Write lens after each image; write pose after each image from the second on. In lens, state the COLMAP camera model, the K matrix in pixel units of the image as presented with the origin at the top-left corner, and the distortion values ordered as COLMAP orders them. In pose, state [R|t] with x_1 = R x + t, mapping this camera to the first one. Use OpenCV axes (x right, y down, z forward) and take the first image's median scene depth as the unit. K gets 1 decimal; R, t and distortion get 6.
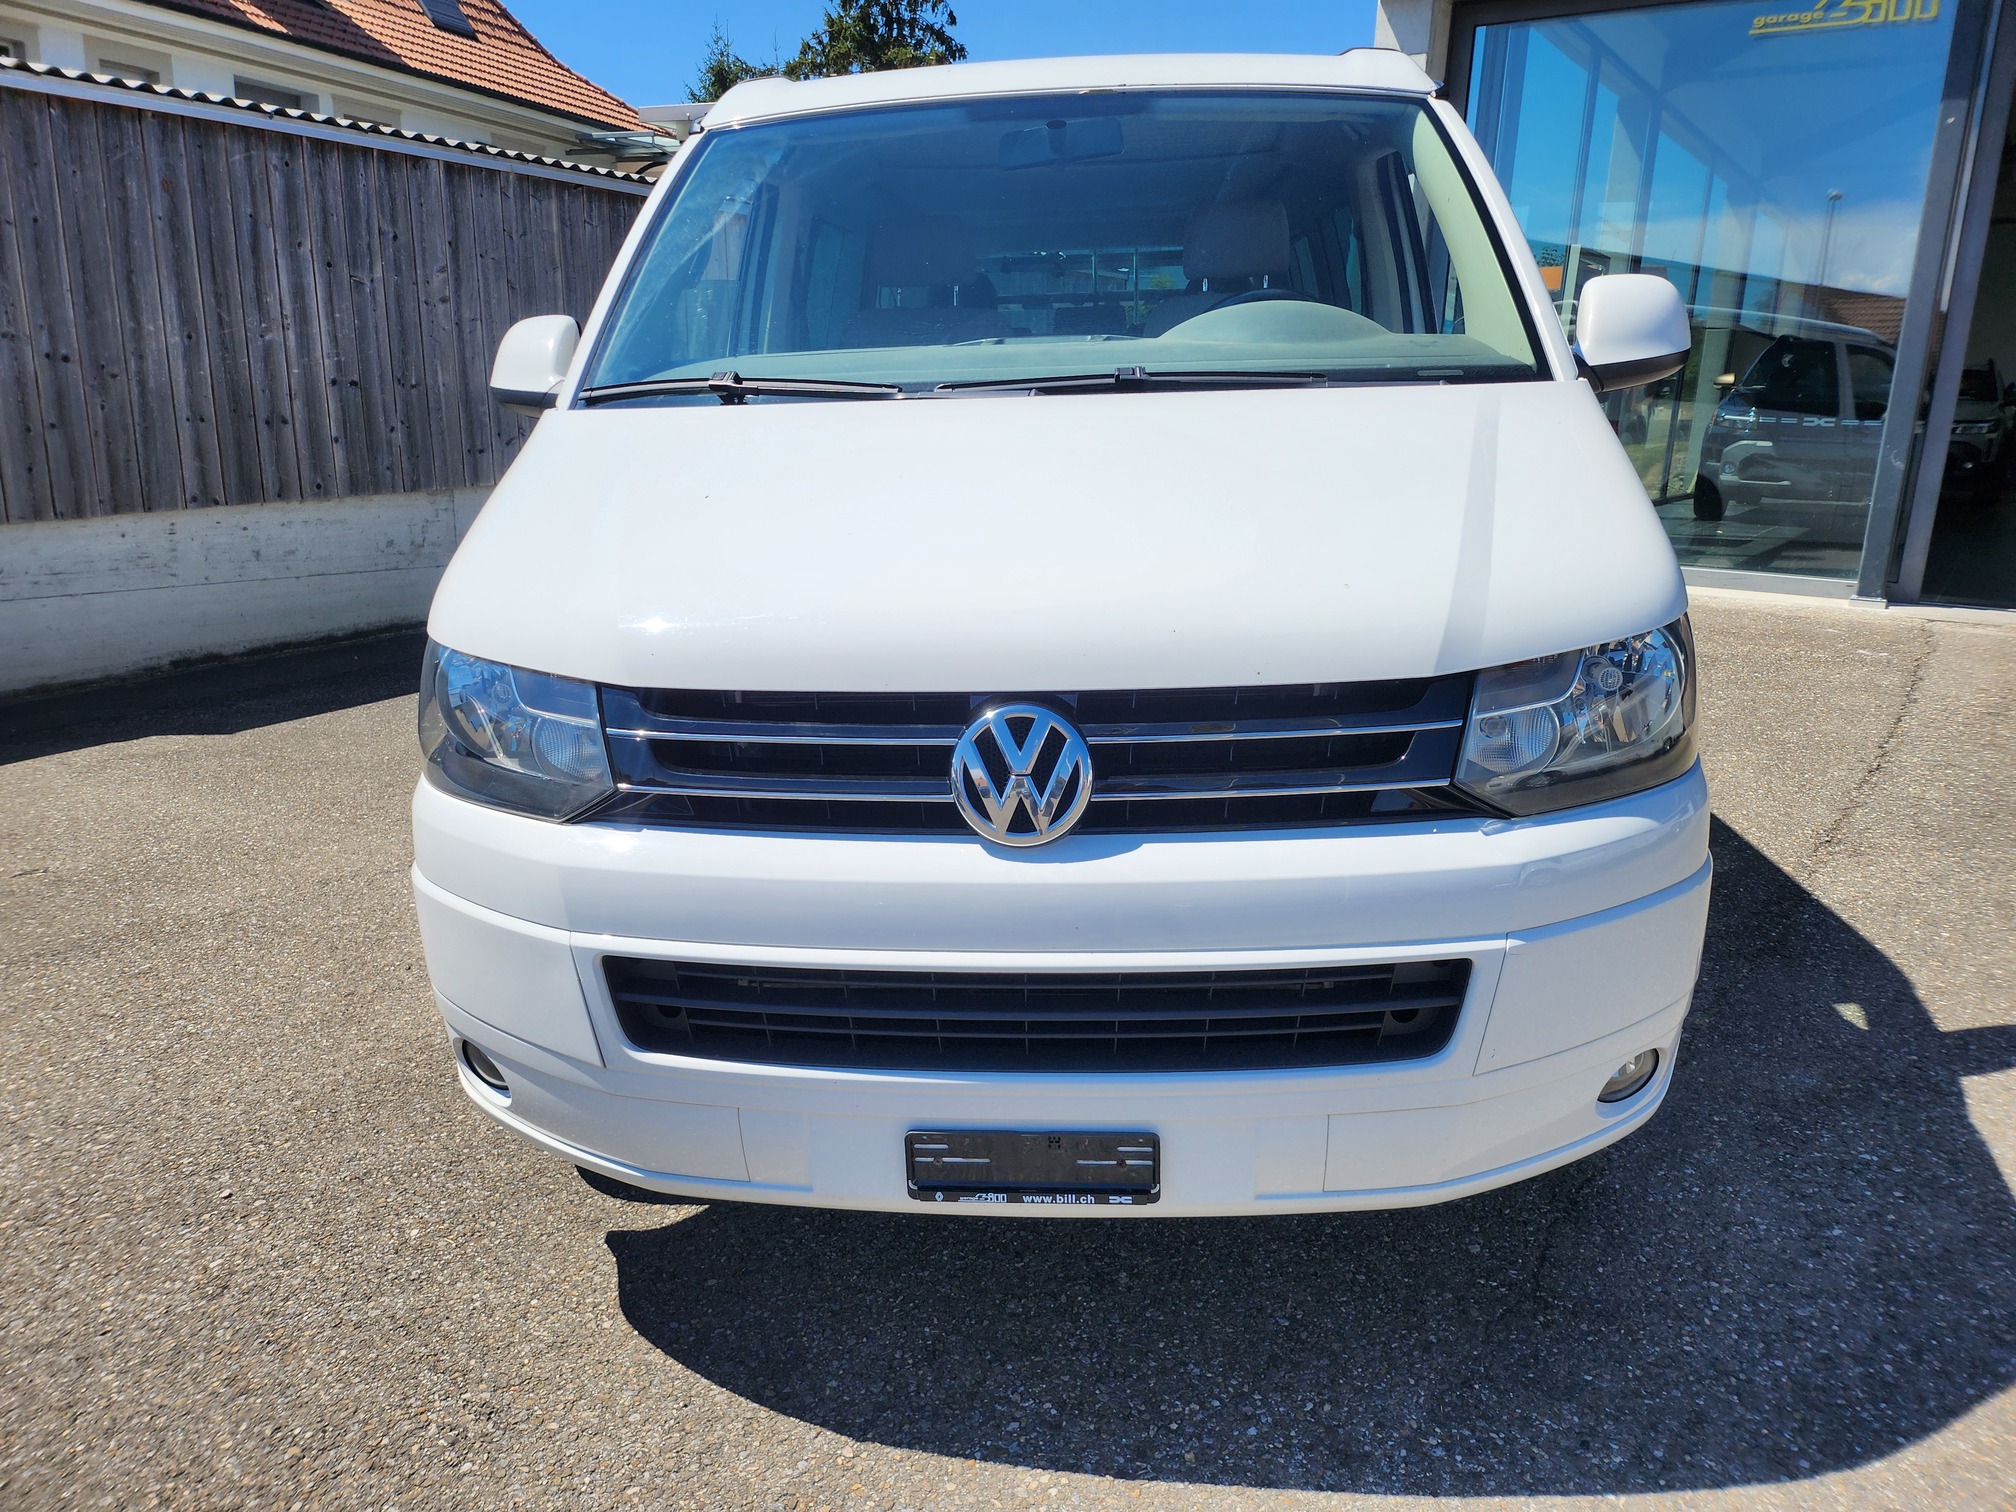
lens RADIAL K [[1419.7, 0, 1019.7], [0, 1419.7, 761.6], [0, 0, 1]] dist [0.064150, -0.067953]
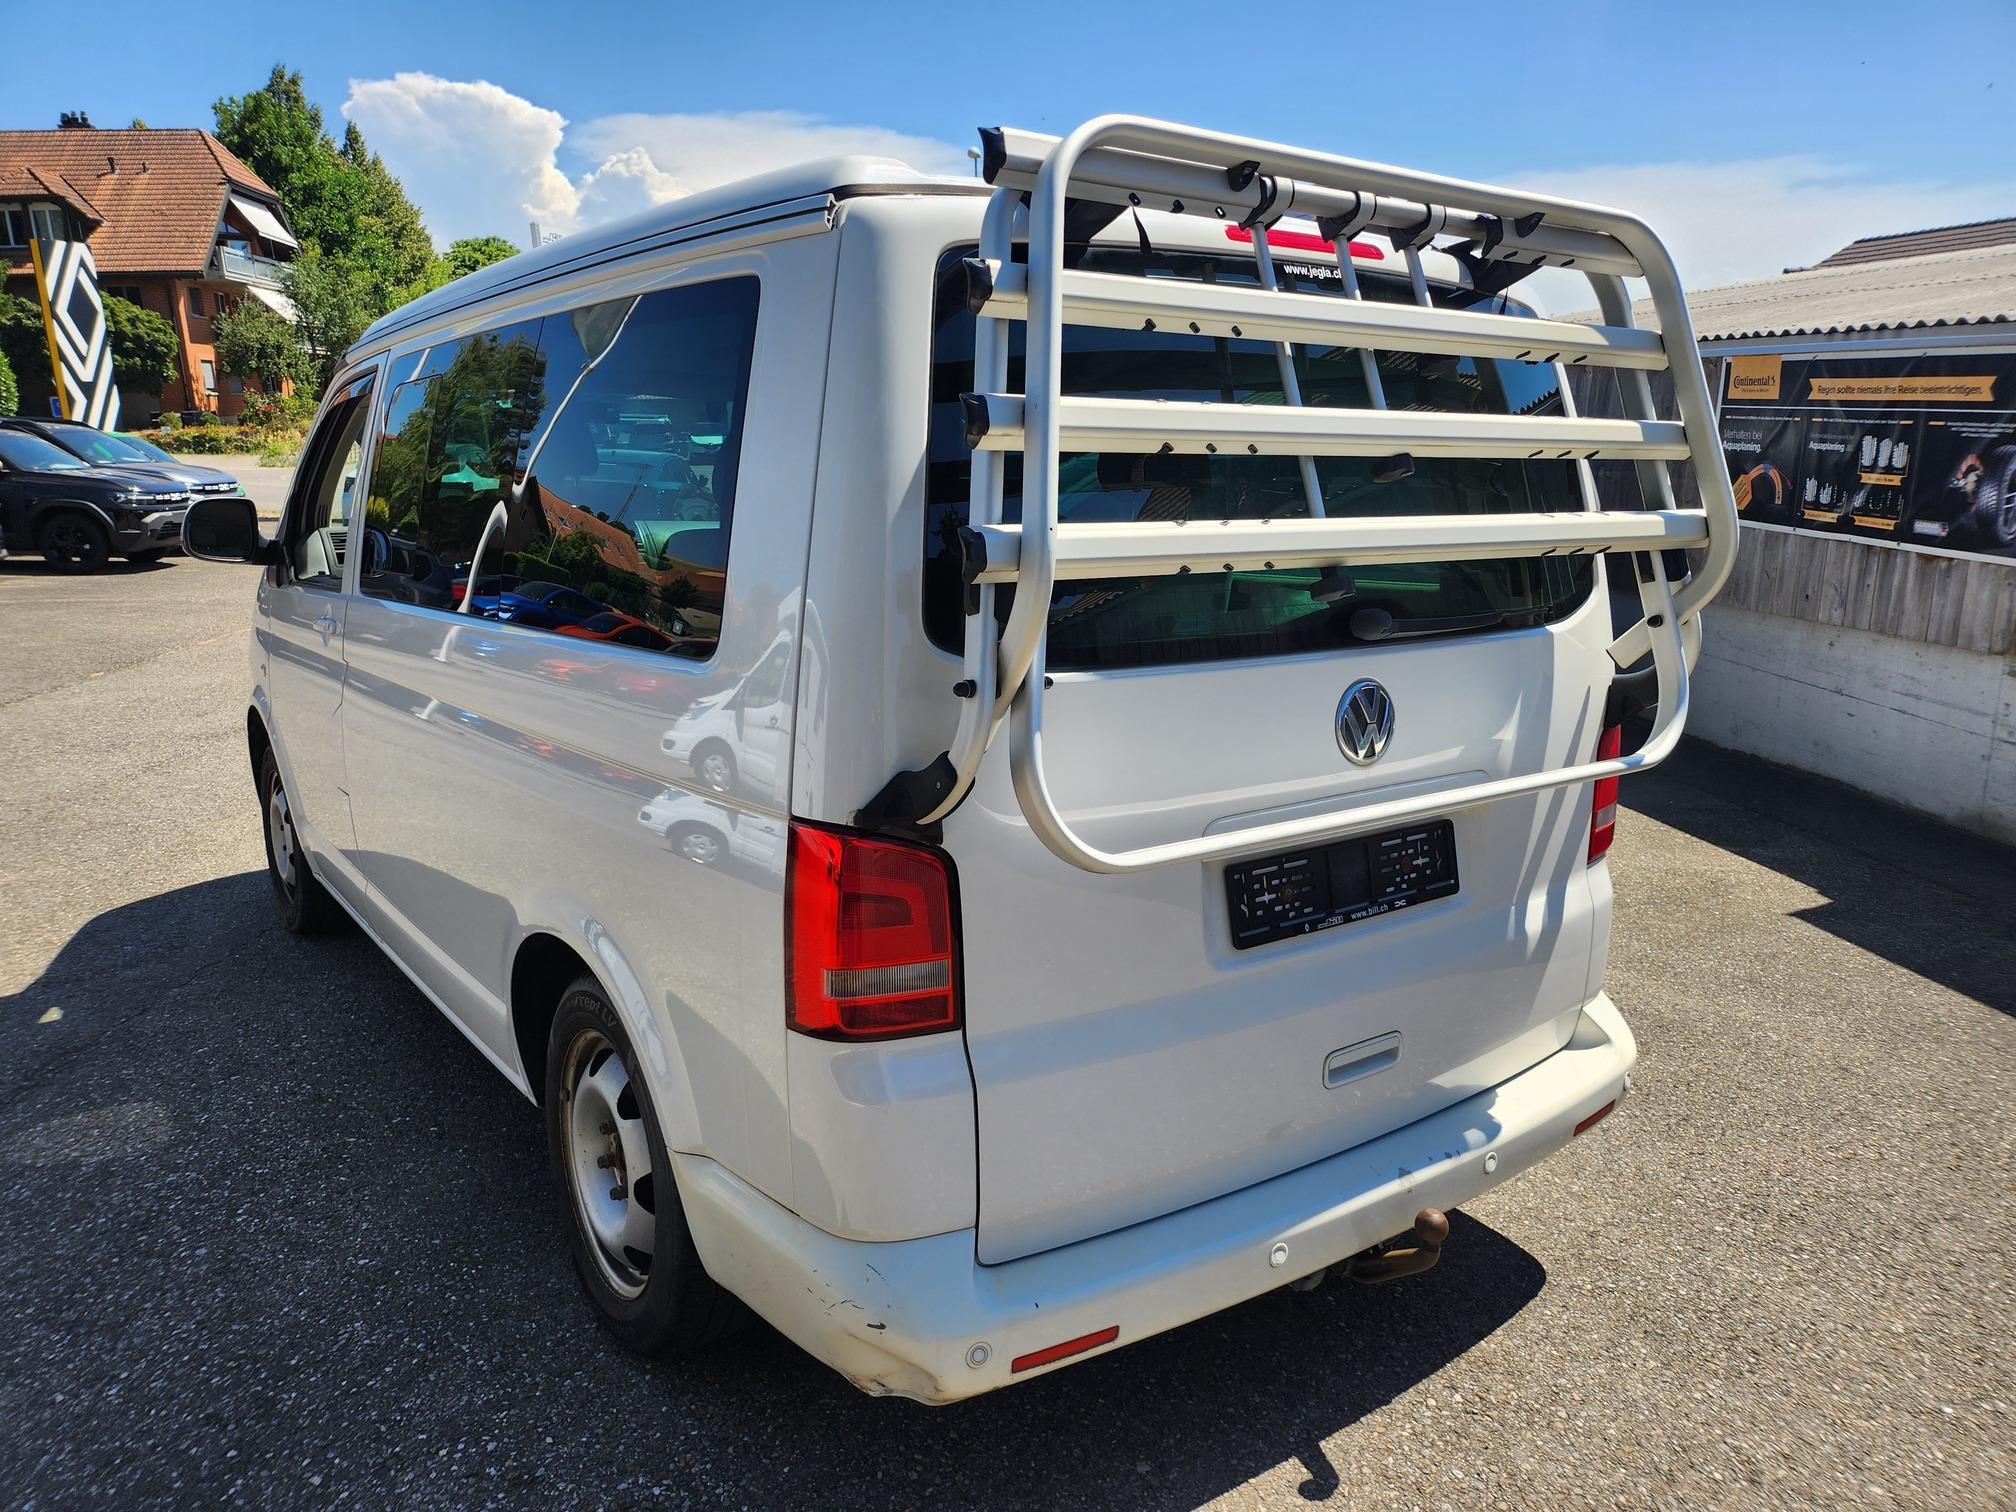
lens RADIAL K [[1419.7, 0, 1021.5], [0, 1419.7, 767.4], [0, 0, 1]] dist [0.064150, -0.067953]
pose [[-0.760690, 0.155997, -0.630091, 0.733688], [-0.154729, 0.899136, 0.409406, -0.790532], [0.630404, 0.408925, -0.659827, 2.513095]]
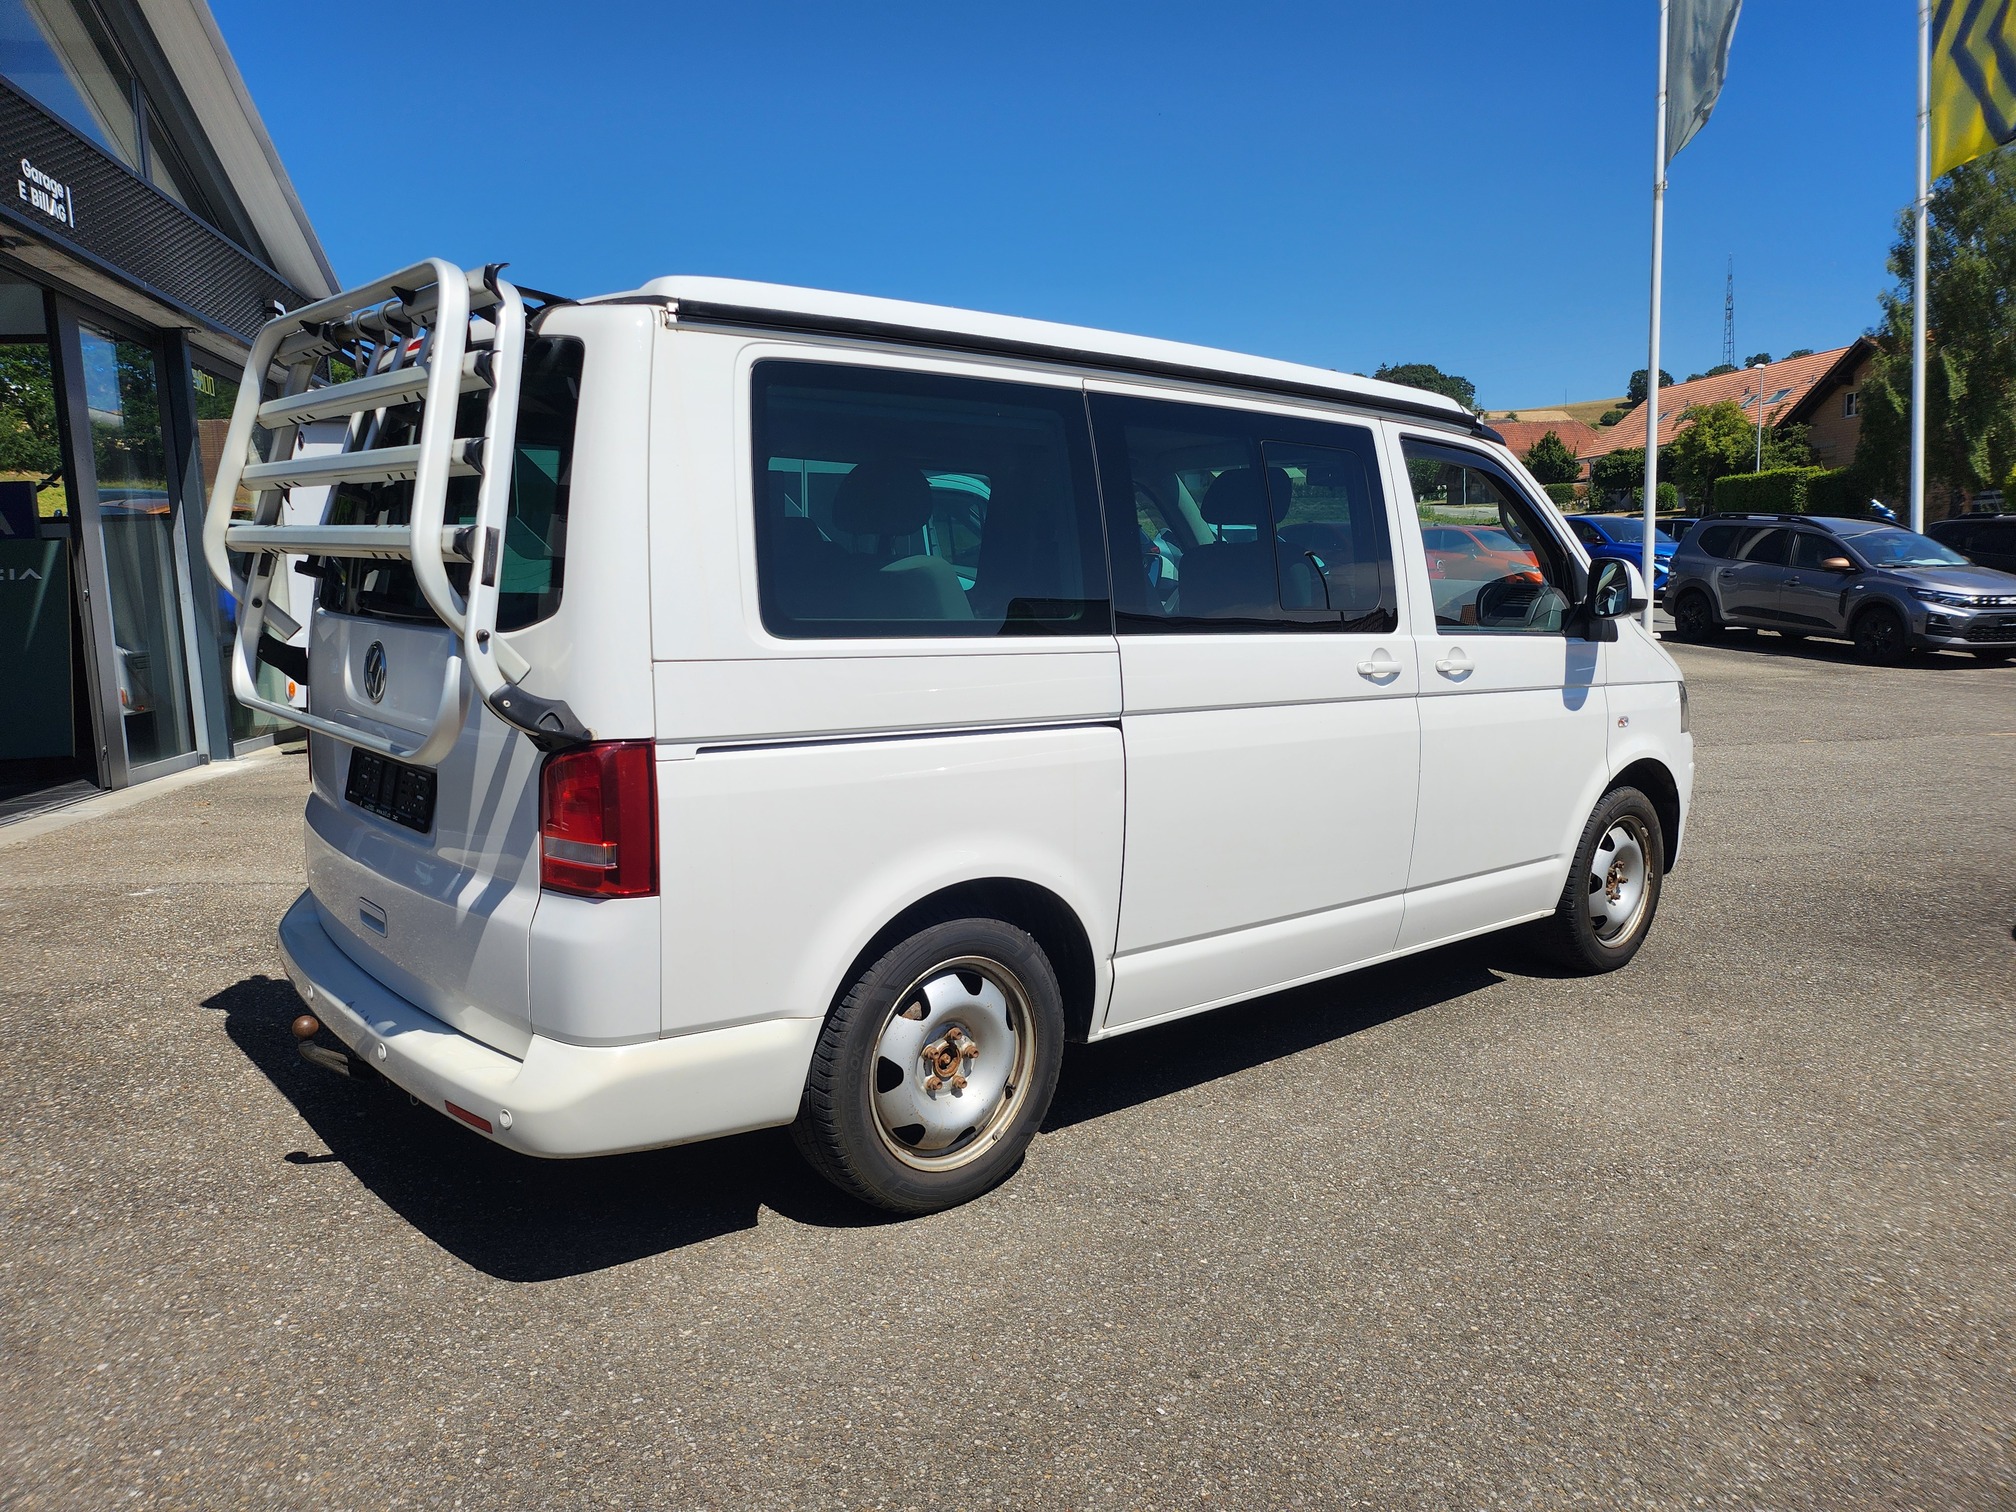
lens RADIAL K [[1419.7, 0, 993.6], [0, 1419.7, 755.5], [0, 0, 1]] dist [0.064150, -0.067953]
pose [[-0.704966, -0.081007, 0.704600, -0.970700], [0.194989, 0.933037, 0.302360, -0.706752], [-0.681911, 0.350543, -0.641964, 2.515127]]
